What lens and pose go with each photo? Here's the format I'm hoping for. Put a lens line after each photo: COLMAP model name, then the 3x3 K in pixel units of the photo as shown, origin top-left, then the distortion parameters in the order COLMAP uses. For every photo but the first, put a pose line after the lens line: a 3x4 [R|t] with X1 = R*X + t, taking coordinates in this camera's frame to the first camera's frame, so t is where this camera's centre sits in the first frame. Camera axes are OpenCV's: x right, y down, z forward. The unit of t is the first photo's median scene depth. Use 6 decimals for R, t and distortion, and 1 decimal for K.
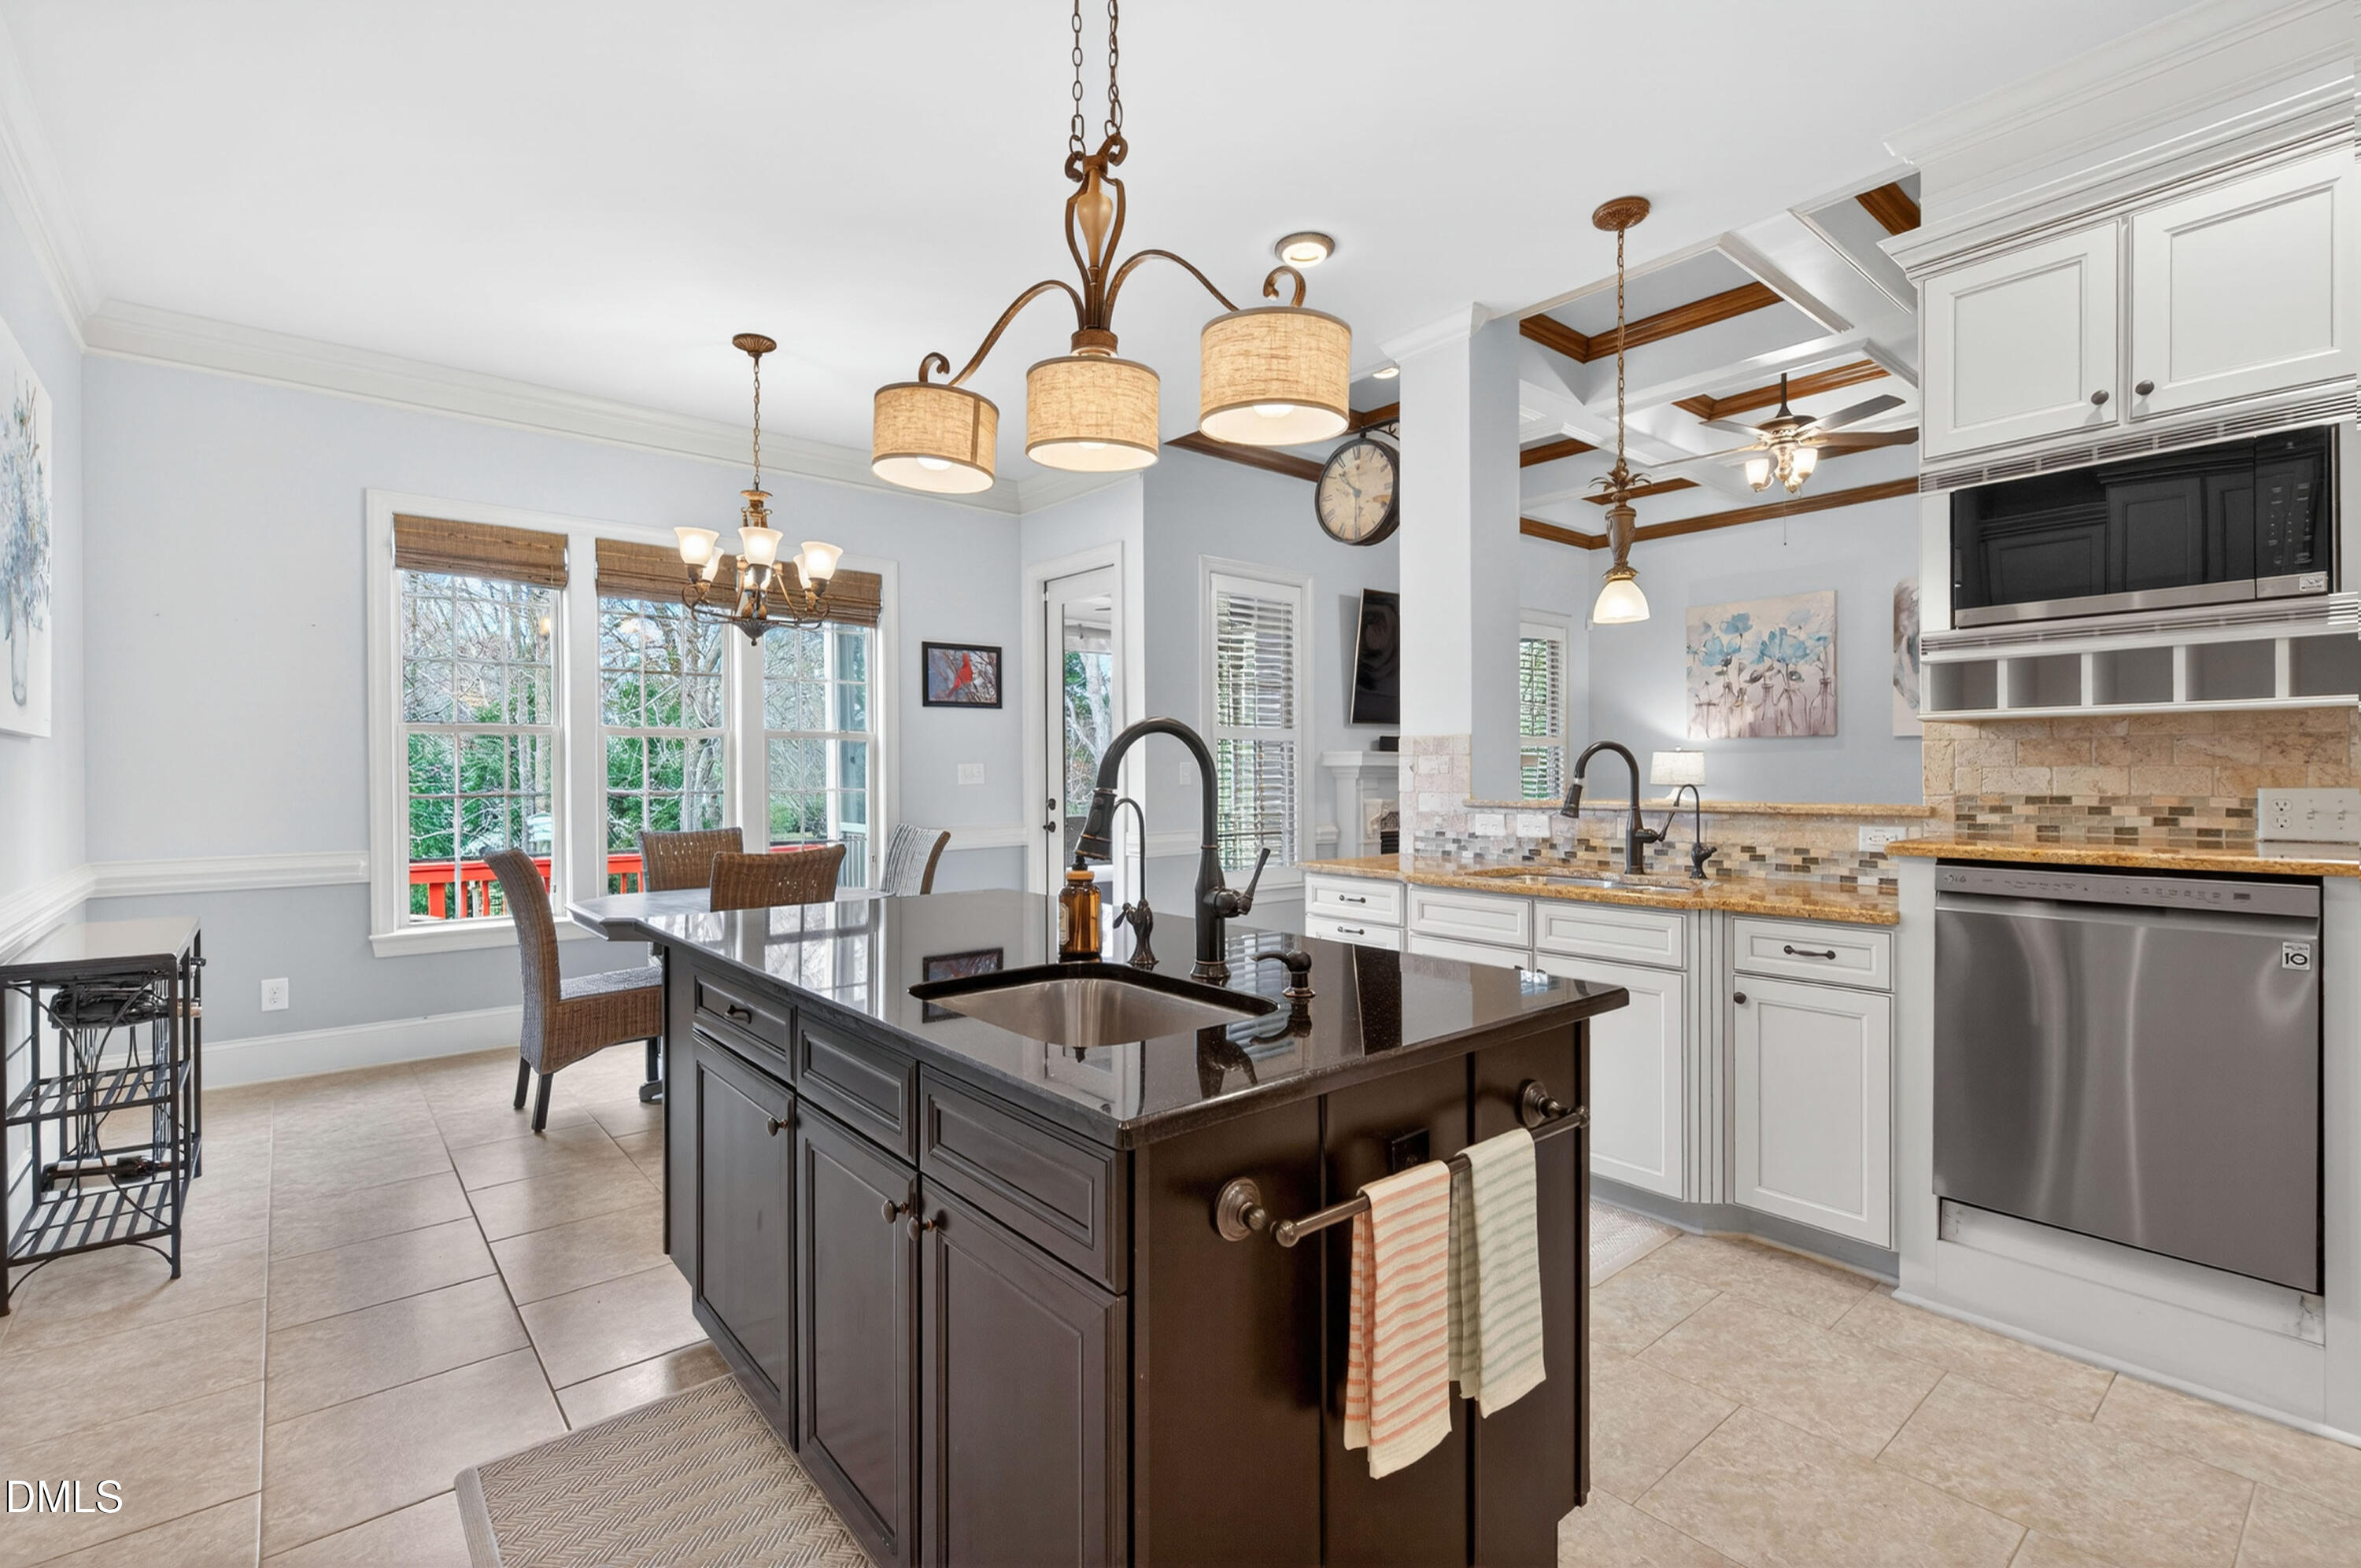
lens RADIAL K [[1059.4, 0, 1180.0], [0, 1059.4, 762.4], [0, 0, 1]] dist [0.015156, -0.002616]
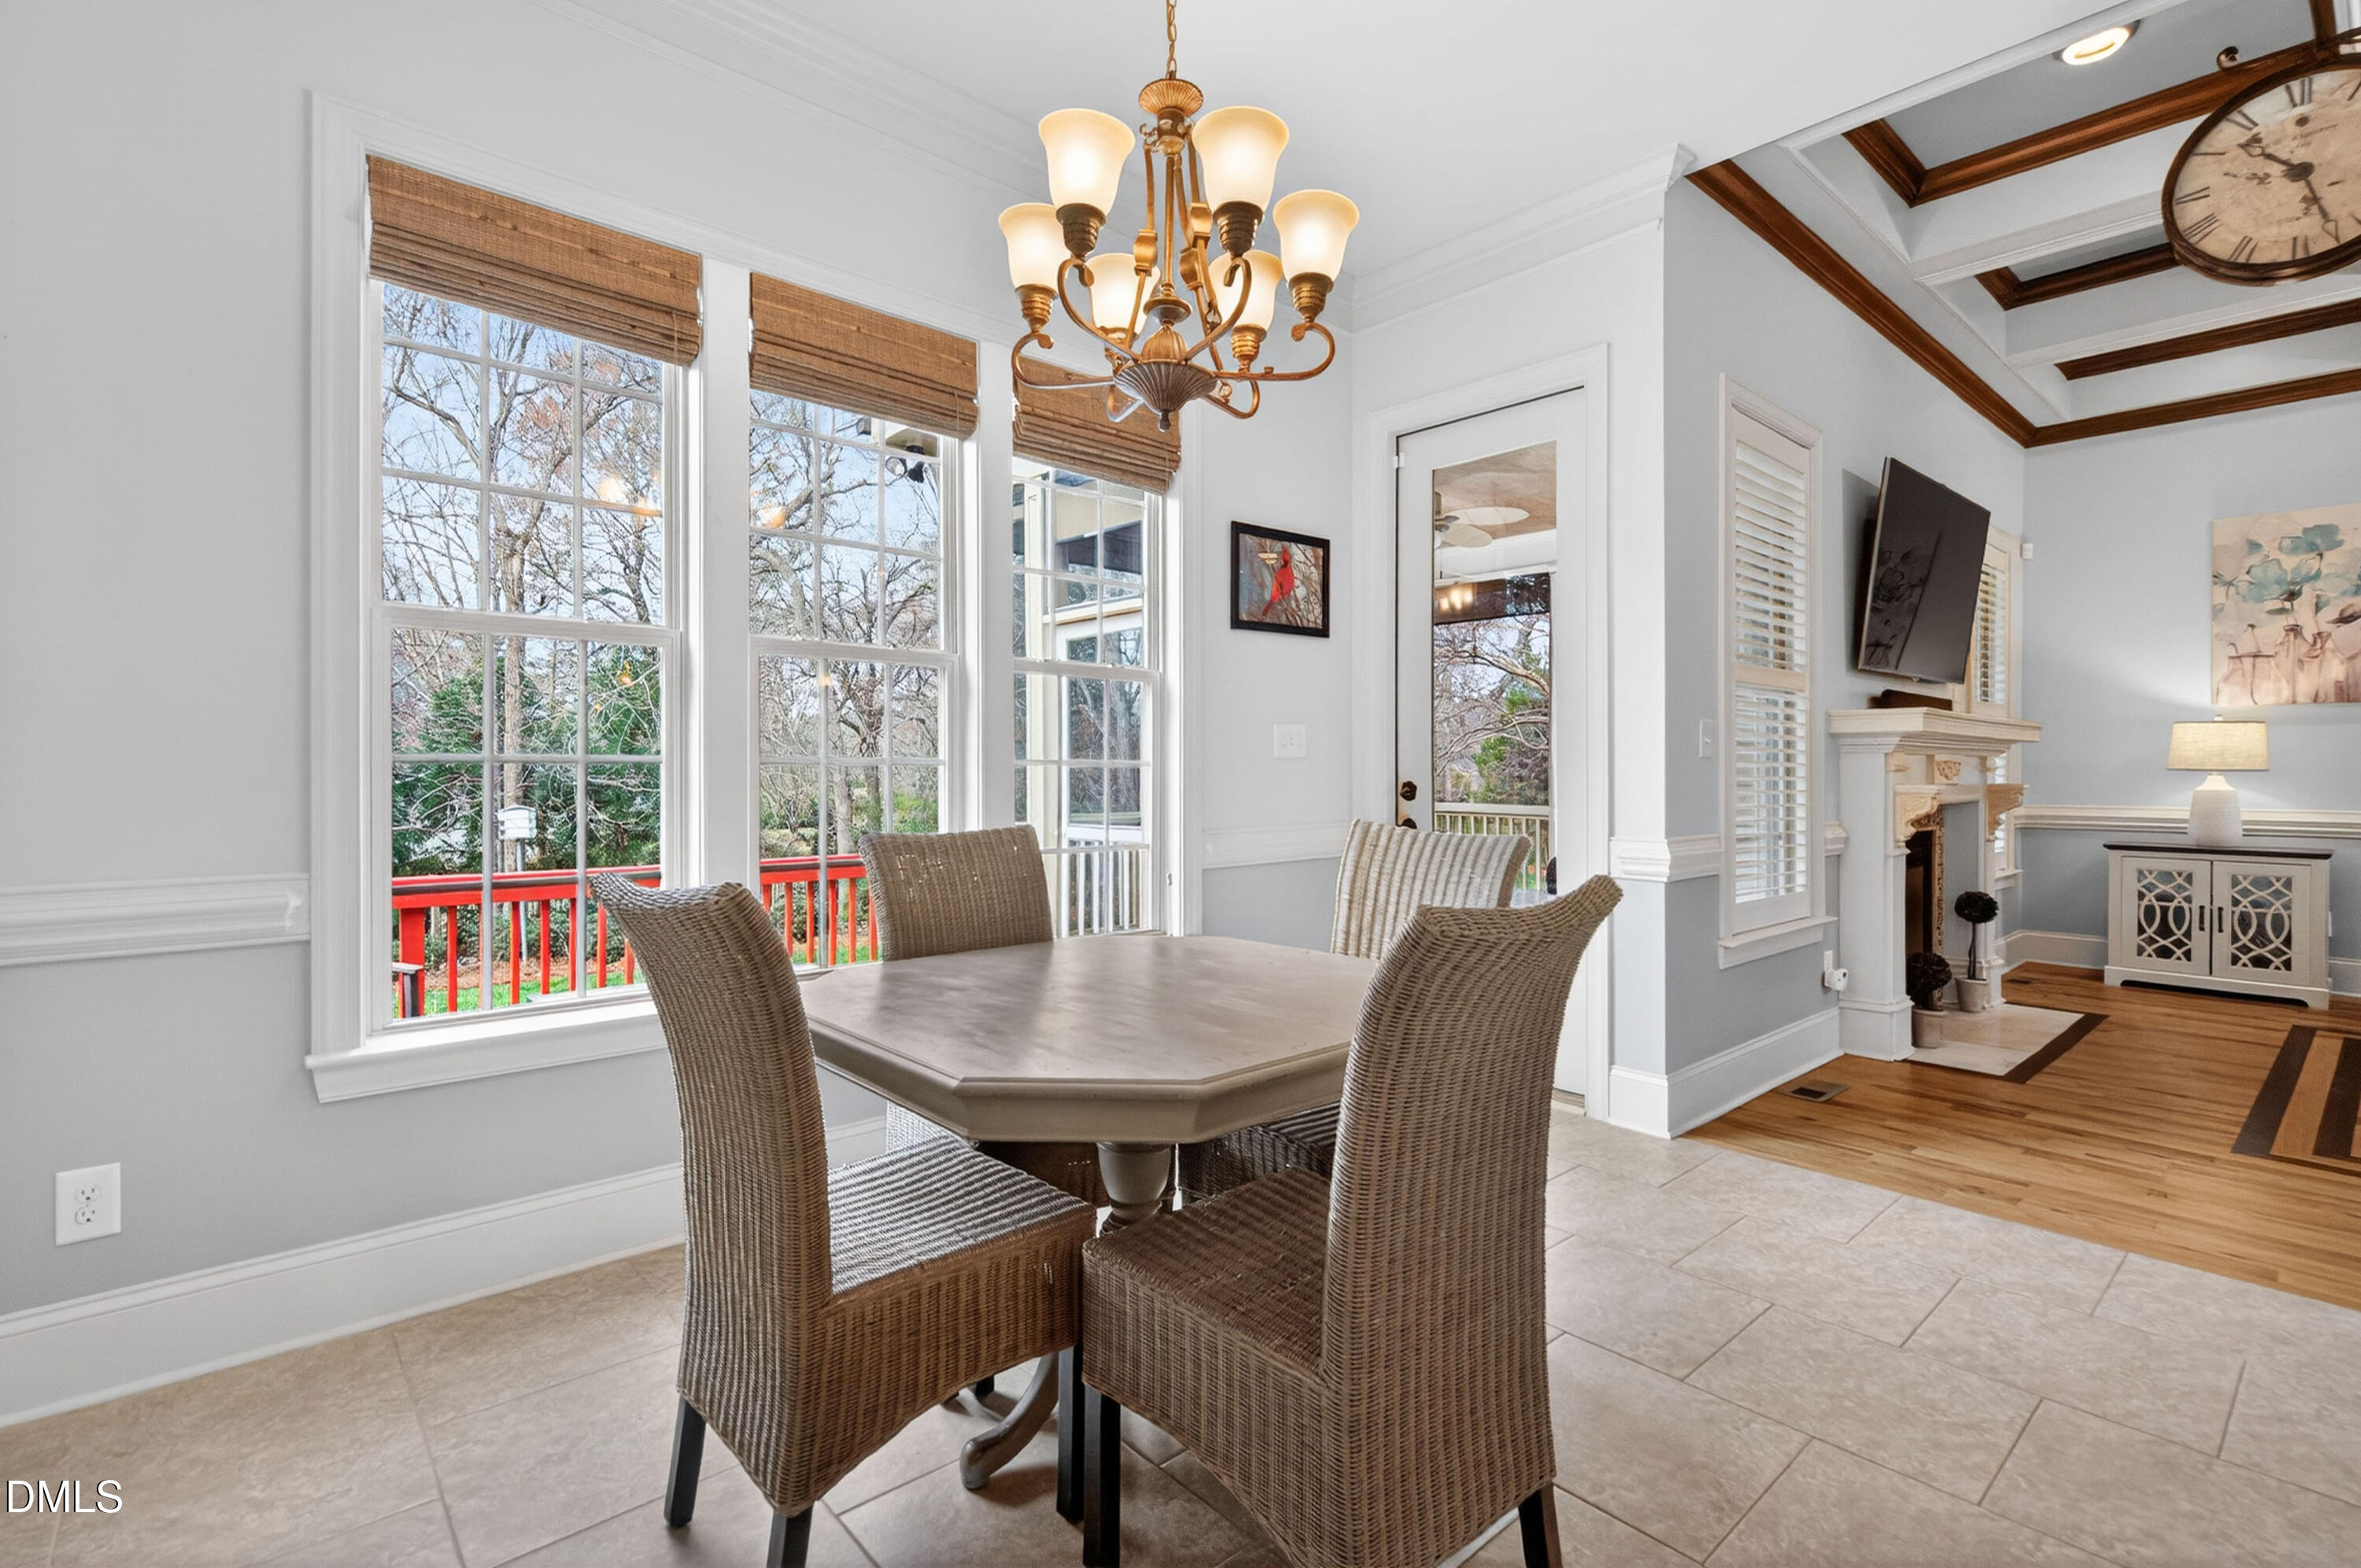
lens RADIAL K [[1059.4, 0, 1179.1], [0, 1059.4, 760.8], [0, 0, 1]] dist [0.015156, -0.002616]
pose [[0.999671, 0.012324, 0.022505, -0.275307], [-0.012728, 0.999759, 0.017899, 0.013156], [-0.022279, -0.018180, 0.999586, 0.371604]]
